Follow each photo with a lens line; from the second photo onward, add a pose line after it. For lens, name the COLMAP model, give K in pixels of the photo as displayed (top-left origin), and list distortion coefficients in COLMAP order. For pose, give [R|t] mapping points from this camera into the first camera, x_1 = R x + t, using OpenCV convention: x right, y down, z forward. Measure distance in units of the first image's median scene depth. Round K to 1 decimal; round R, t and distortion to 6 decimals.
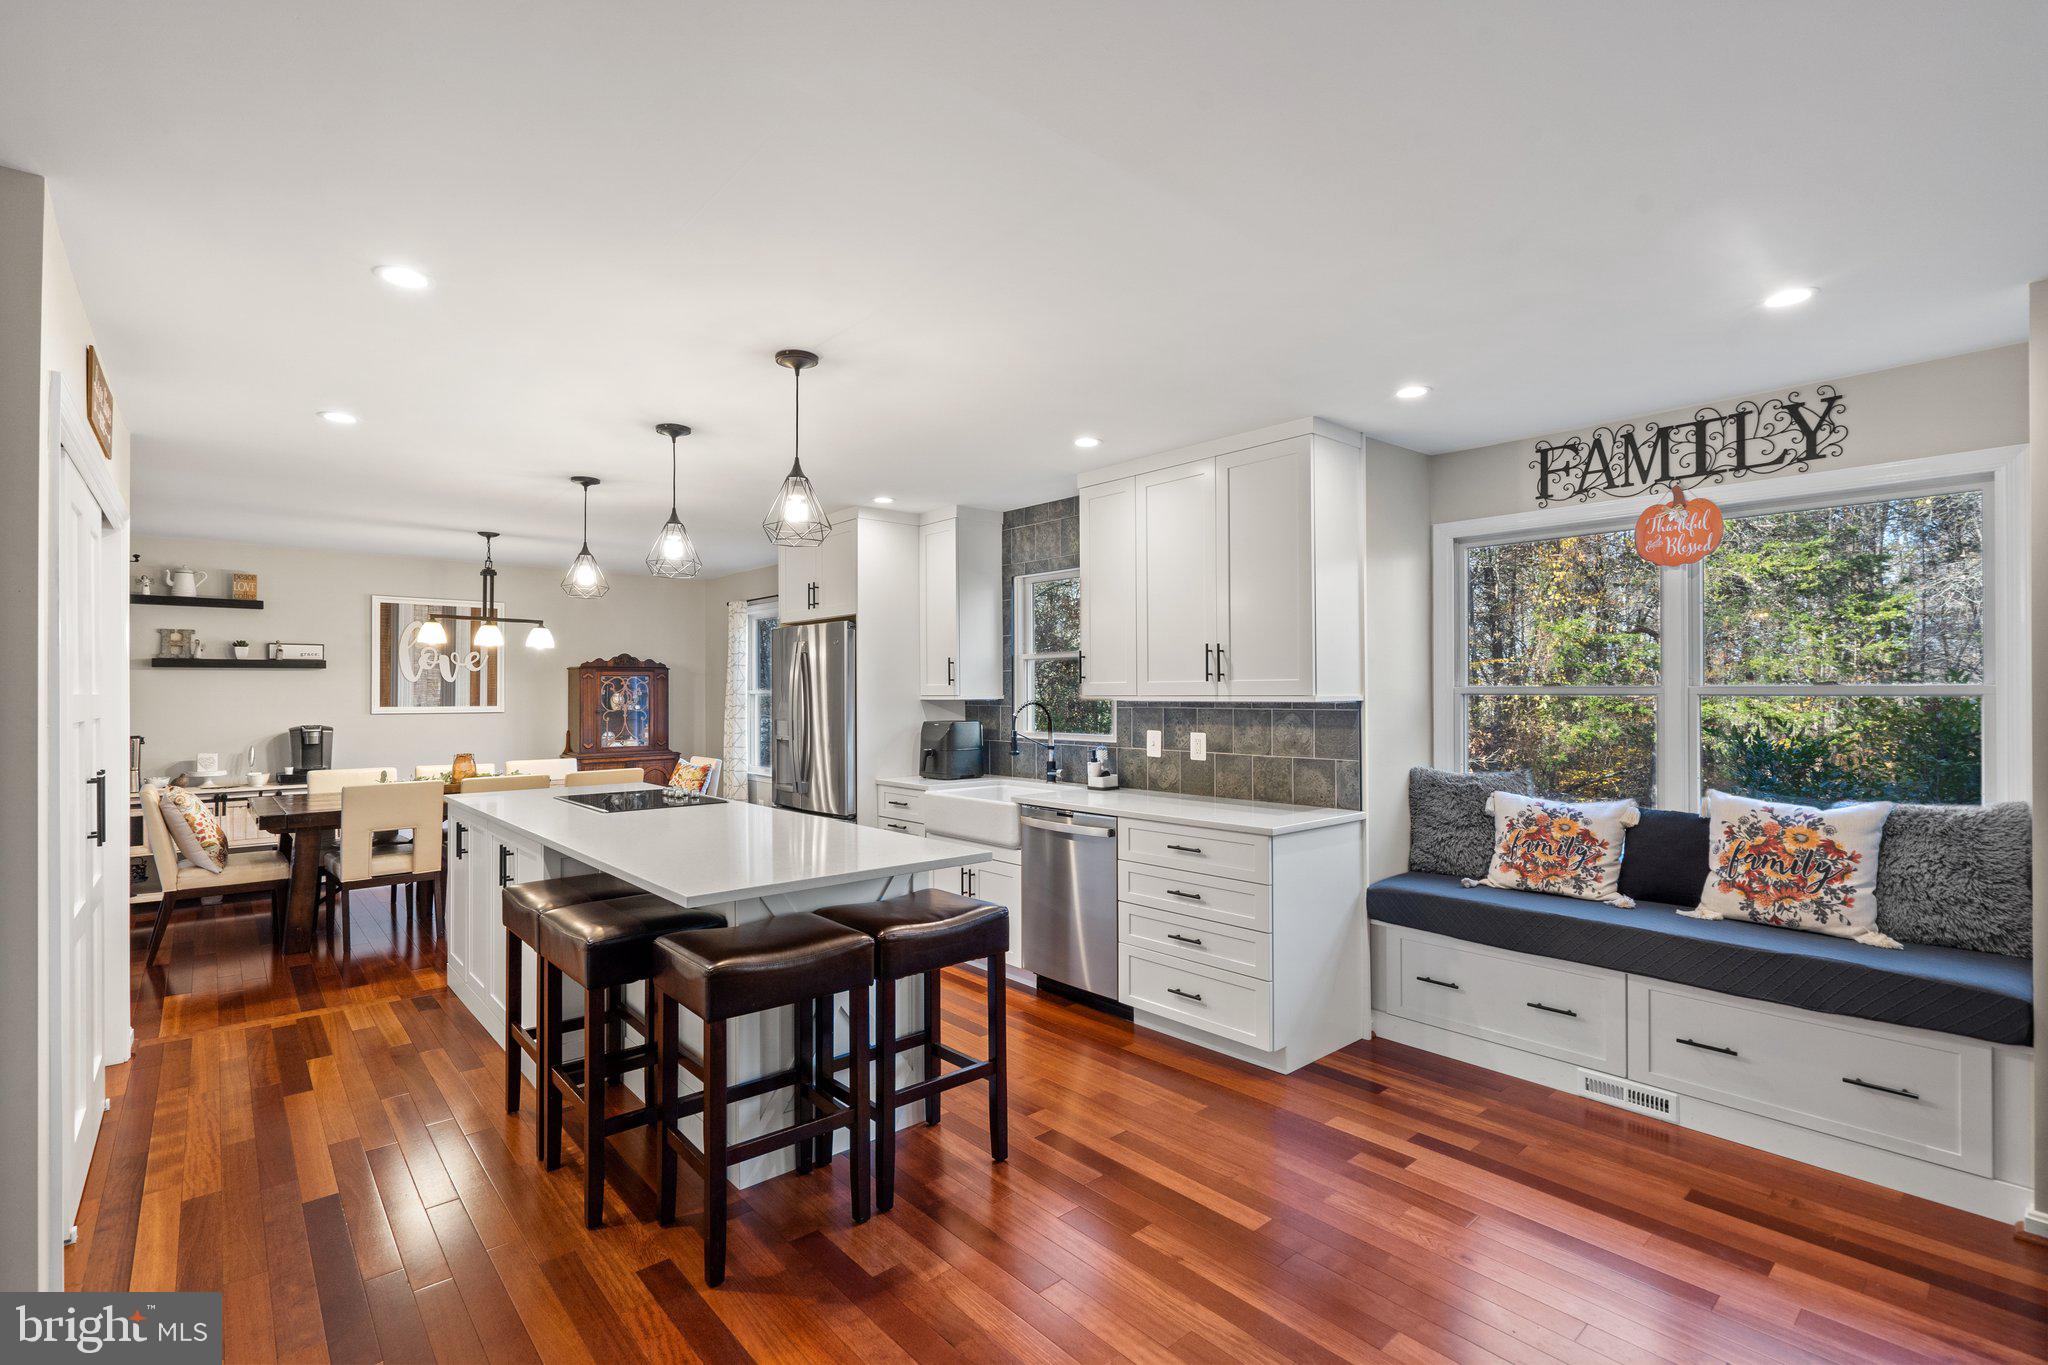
lens RADIAL K [[930.1, 0, 1024.0], [0, 930.1, 682.5], [0, 0, 1]] dist [-0.000690, -0.000068]
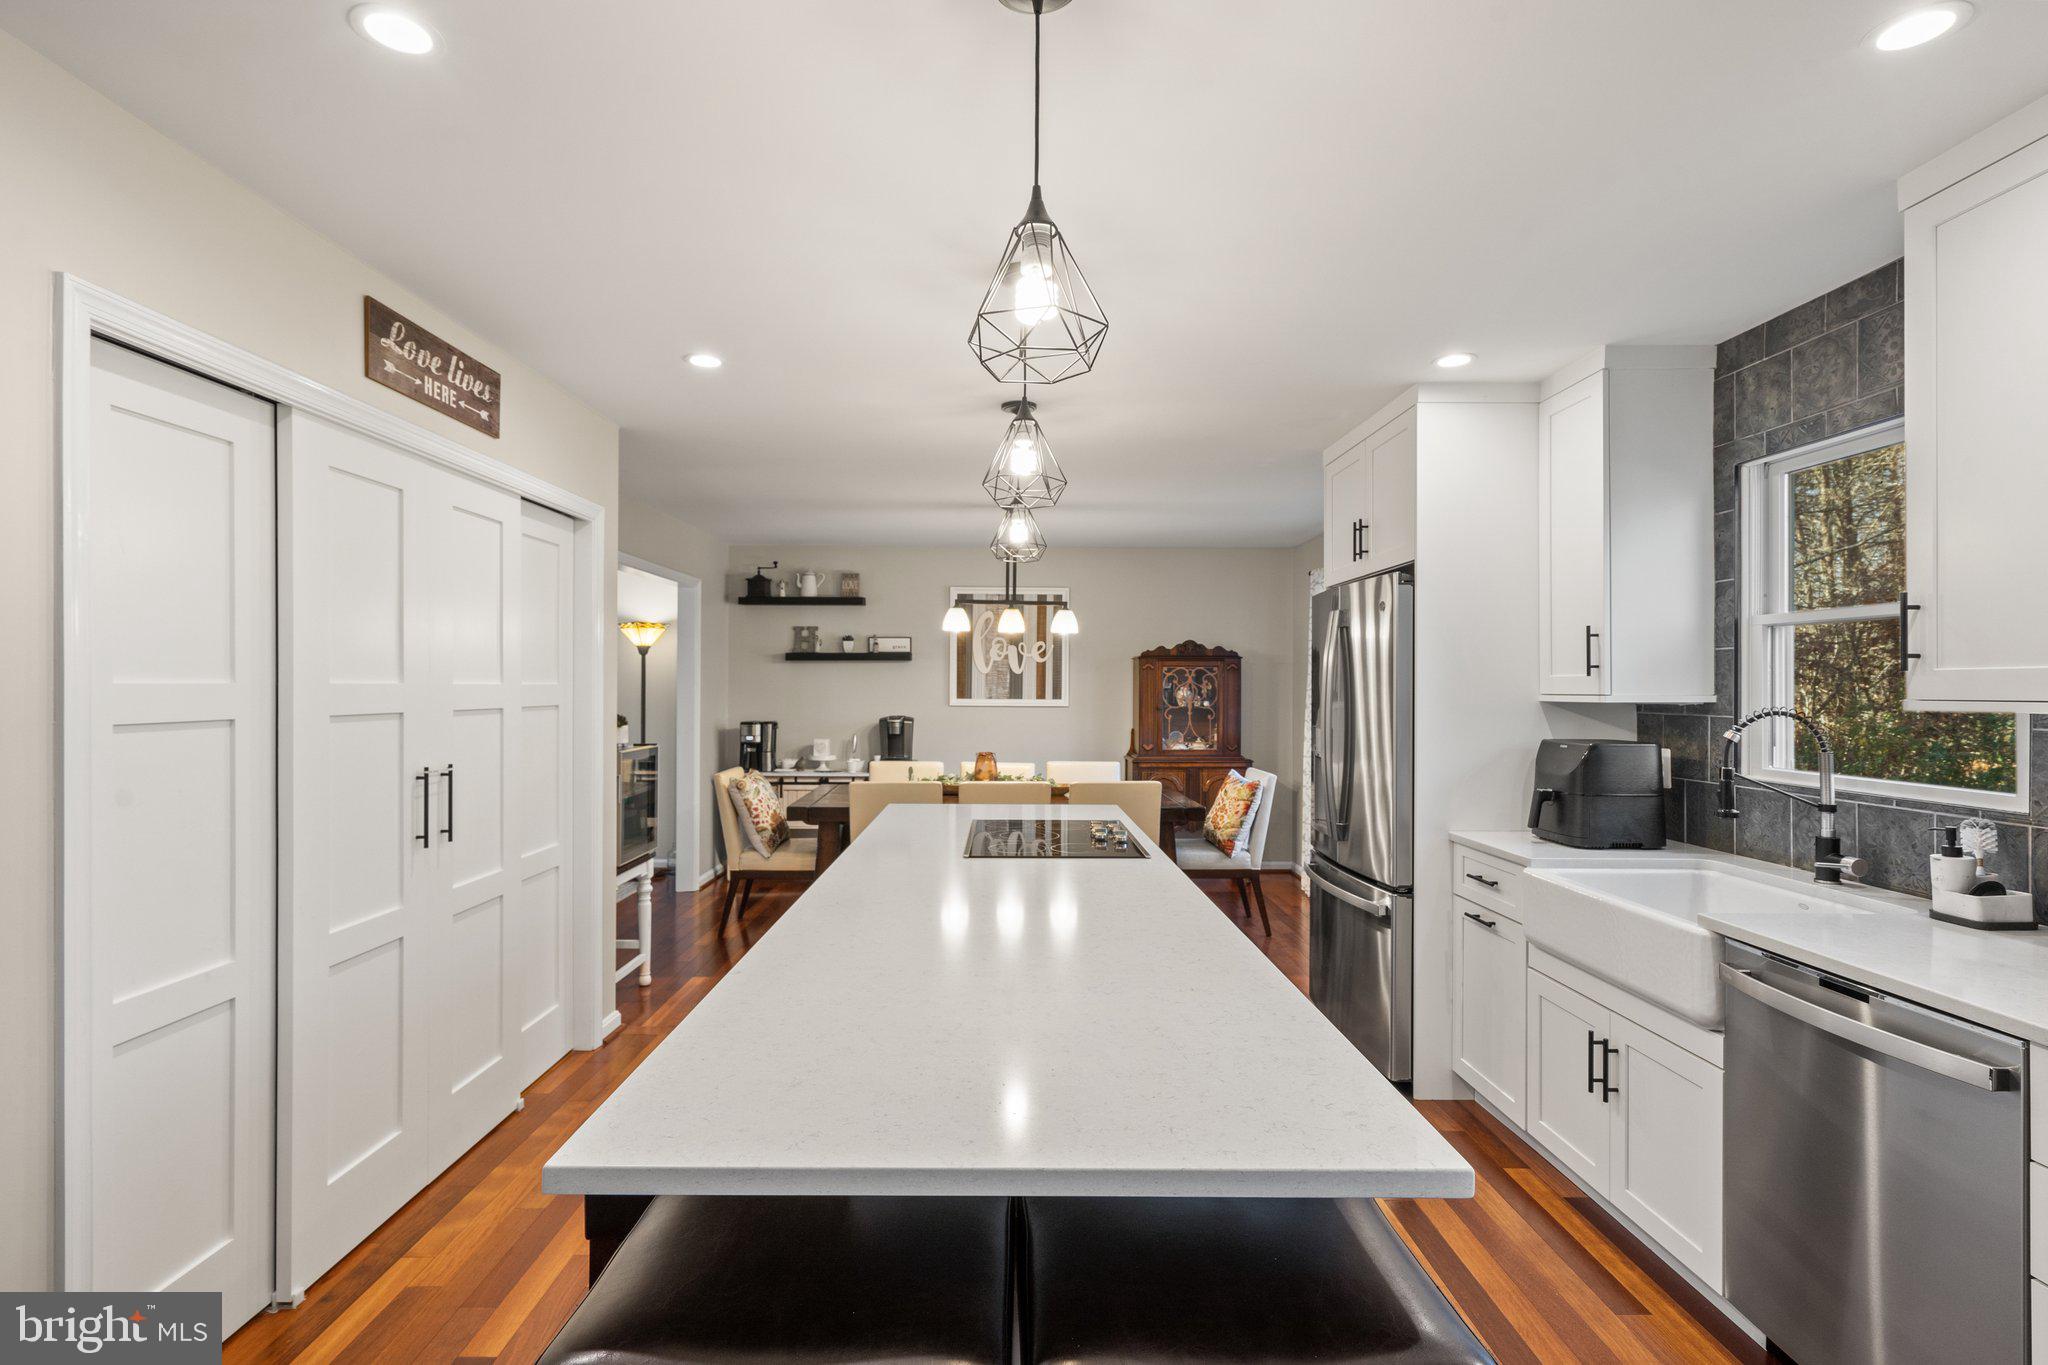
lens RADIAL K [[958.8, 0, 1015.4], [0, 958.8, 679.3], [0, 0, 1]] dist [0.002122, 0.000613]
pose [[0.753928, 0.001886, -0.656955, 0.035607], [-0.000298, 0.999997, 0.002529, 0.003458], [0.656957, -0.001710, 0.753926, 0.335559]]
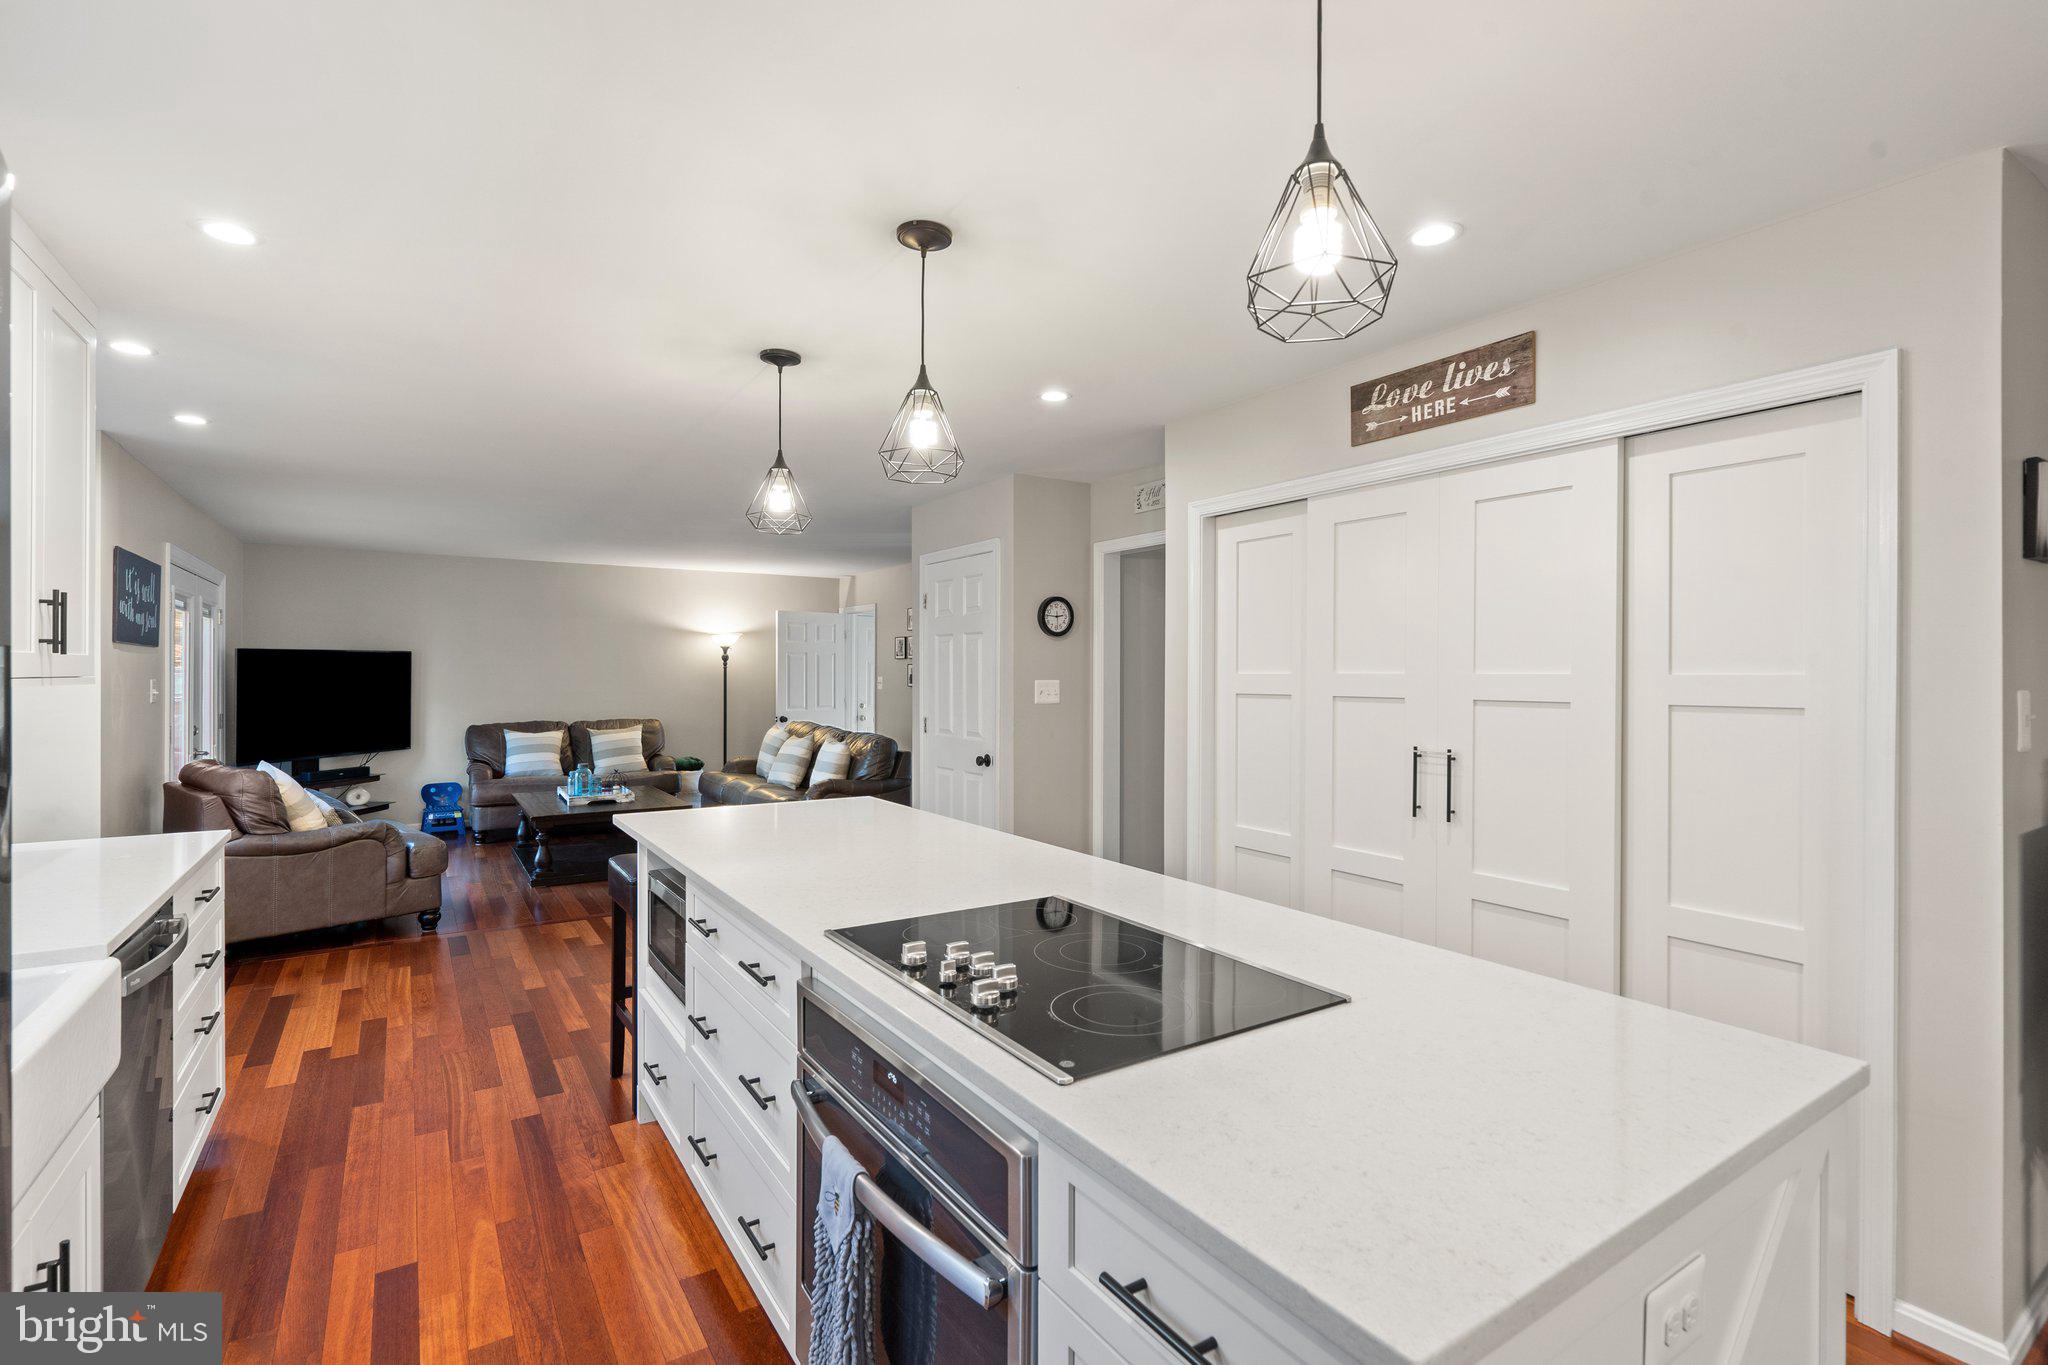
lens RADIAL K [[930.1, 0, 1024.0], [0, 930.1, 682.5], [0, 0, 1]] dist [-0.000690, -0.000068]
pose [[-0.991054, -0.000397, 0.133458, -0.348533], [-0.000676, 0.999998, -0.002041, 0.012910], [-0.133457, -0.002113, -0.991052, 1.059300]]
